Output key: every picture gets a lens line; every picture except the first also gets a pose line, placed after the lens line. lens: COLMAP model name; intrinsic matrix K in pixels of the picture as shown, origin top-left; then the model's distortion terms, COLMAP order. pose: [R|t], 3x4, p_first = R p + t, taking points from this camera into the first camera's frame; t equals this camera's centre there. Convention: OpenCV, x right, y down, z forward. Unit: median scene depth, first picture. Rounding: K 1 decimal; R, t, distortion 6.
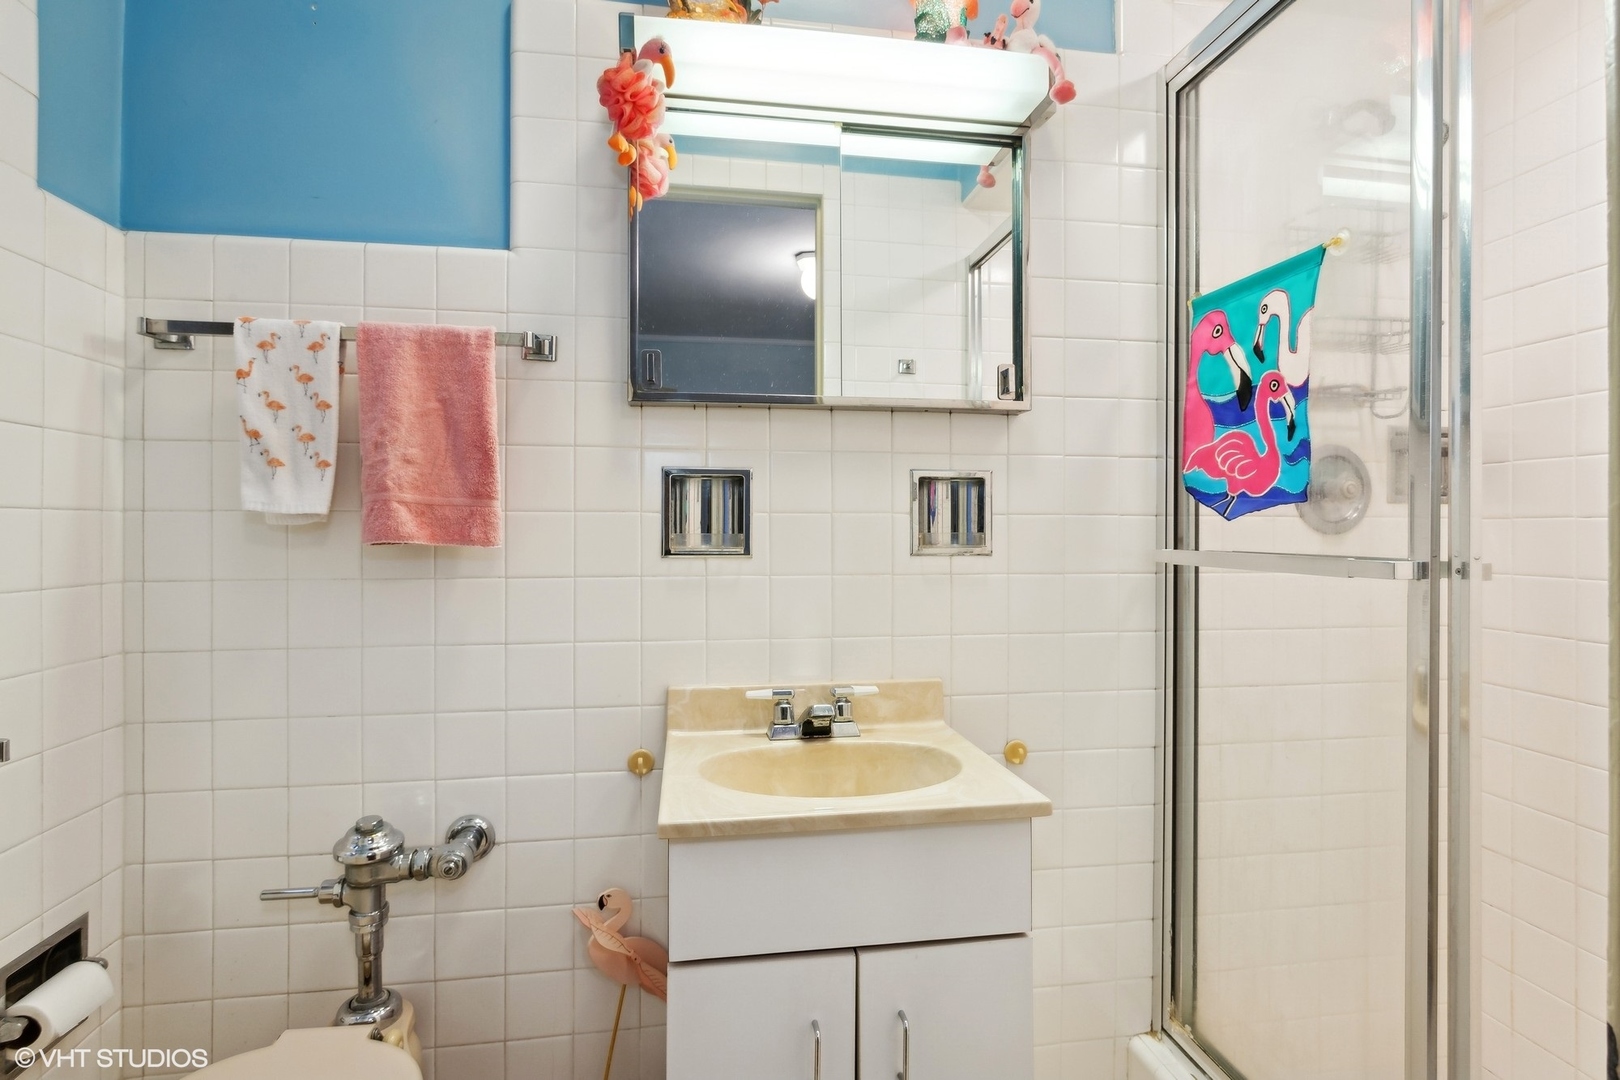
lens RADIAL K [[778.7, 0, 802.7], [0, 778.7, 536.7], [0, 0, 1]] dist [0.001990, 0.000349]
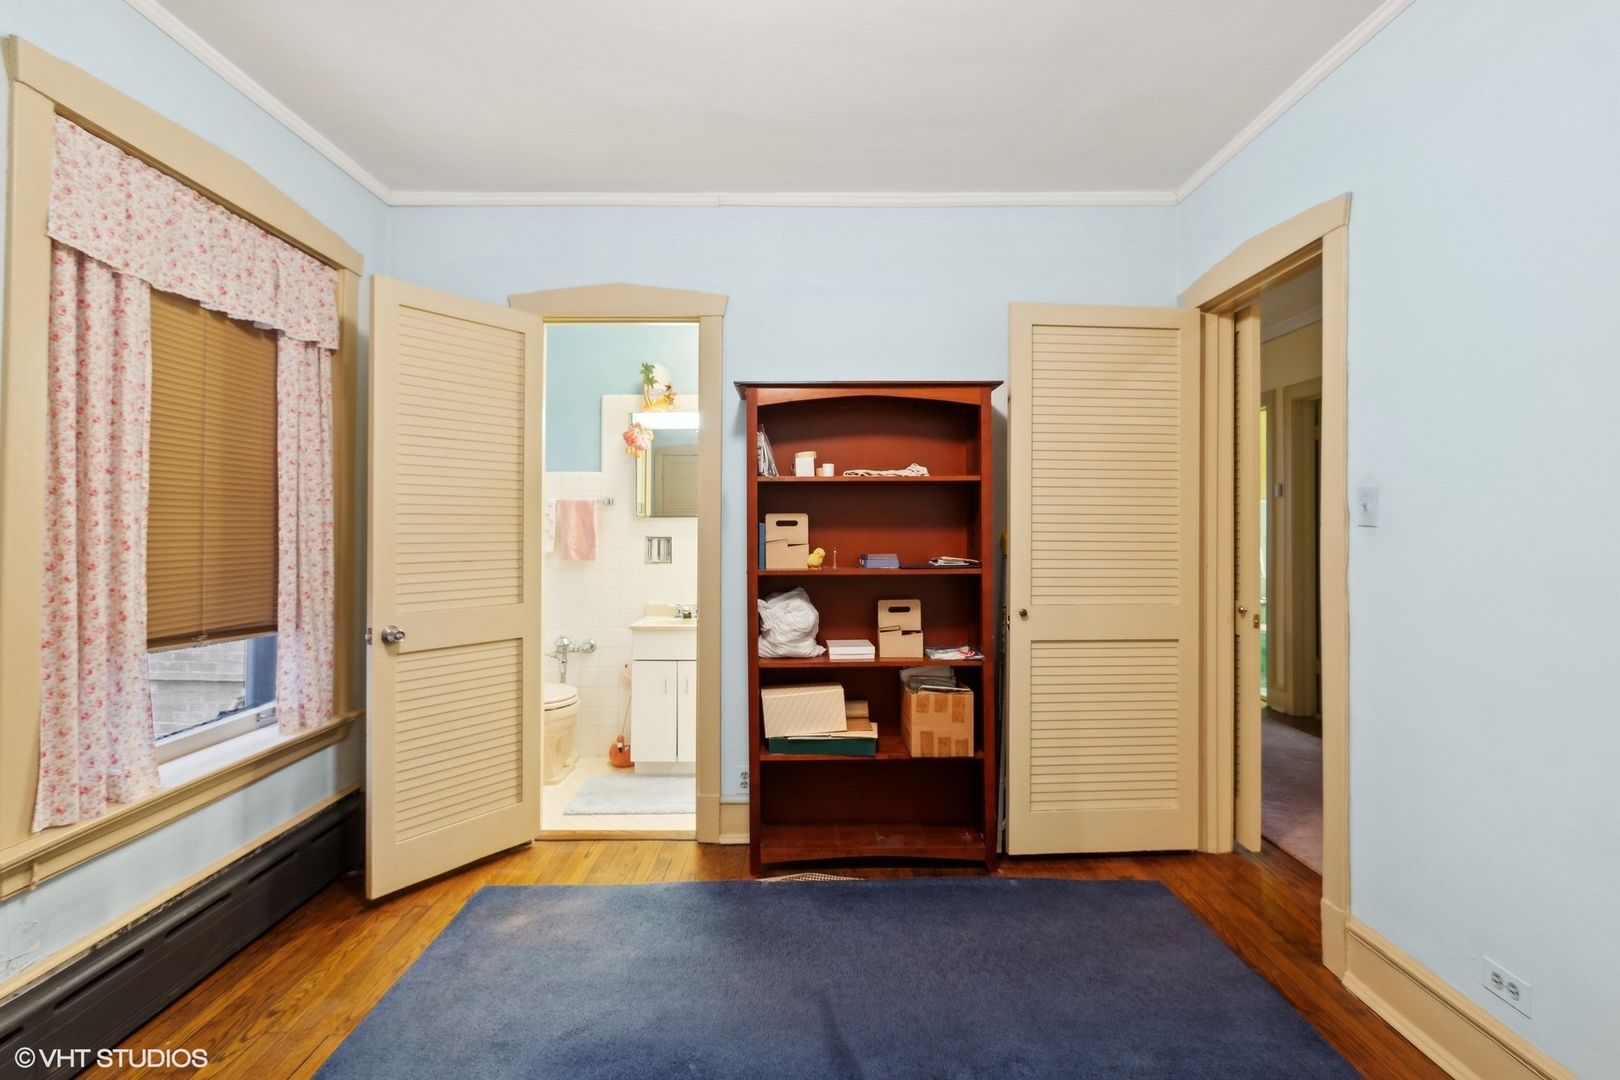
lens RADIAL K [[778.7, 0, 801.9], [0, 778.7, 529.9], [0, 0, 1]] dist [0.001990, 0.000349]
pose [[0.986357, 0.001095, -0.164620, 1.113627], [-0.001885, 0.999987, -0.004643, -0.111430], [0.164613, 0.004890, 0.986346, -2.345617]]
